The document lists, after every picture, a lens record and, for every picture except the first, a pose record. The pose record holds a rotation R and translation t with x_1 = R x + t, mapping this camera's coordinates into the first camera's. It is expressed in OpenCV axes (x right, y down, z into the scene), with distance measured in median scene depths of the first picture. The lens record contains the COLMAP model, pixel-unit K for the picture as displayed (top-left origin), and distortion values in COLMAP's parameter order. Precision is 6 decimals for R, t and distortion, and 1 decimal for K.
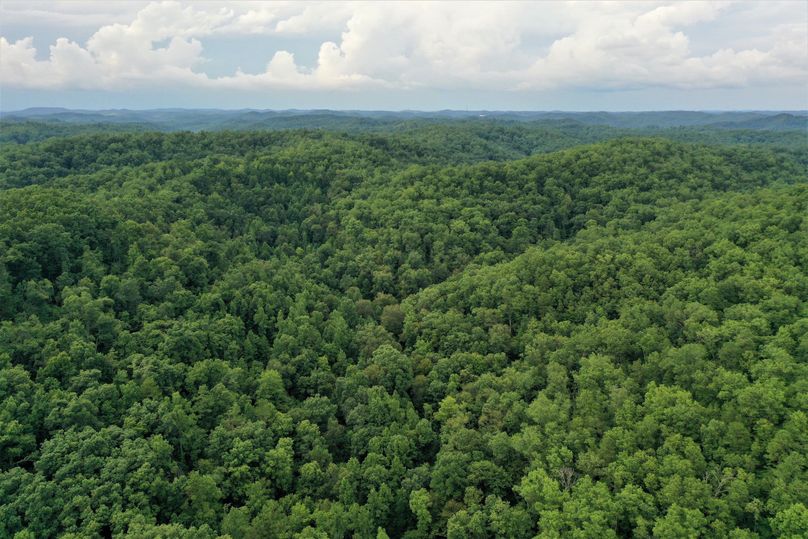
lens RADIAL K [[627.6, 0, 404.0], [0, 627.6, 269.5], [0, 0, 1]] dist [-0.000836, 0.000197]
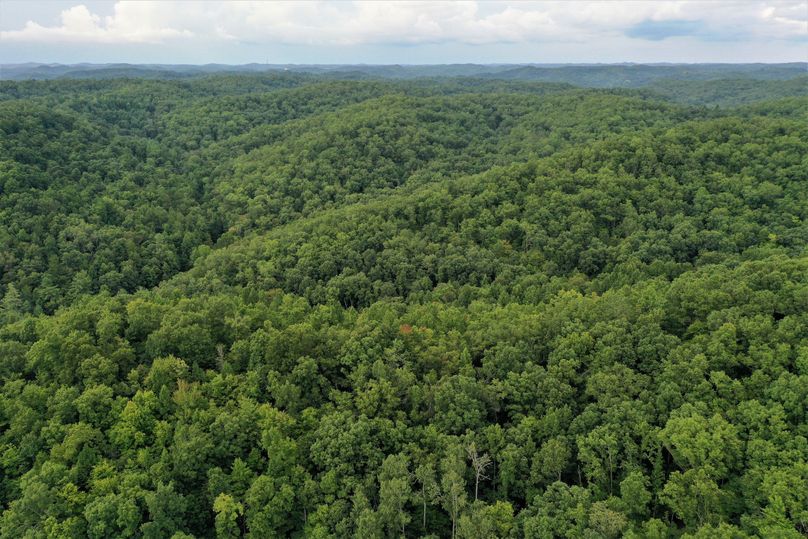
lens RADIAL K [[627.6, 0, 404.0], [0, 627.6, 269.5], [0, 0, 1]] dist [-0.000836, 0.000197]
pose [[0.959620, -0.088931, 0.266873, 0.033046], [0.070498, 0.994466, 0.077891, 0.208086], [-0.272323, -0.055932, 0.960579, -0.811622]]
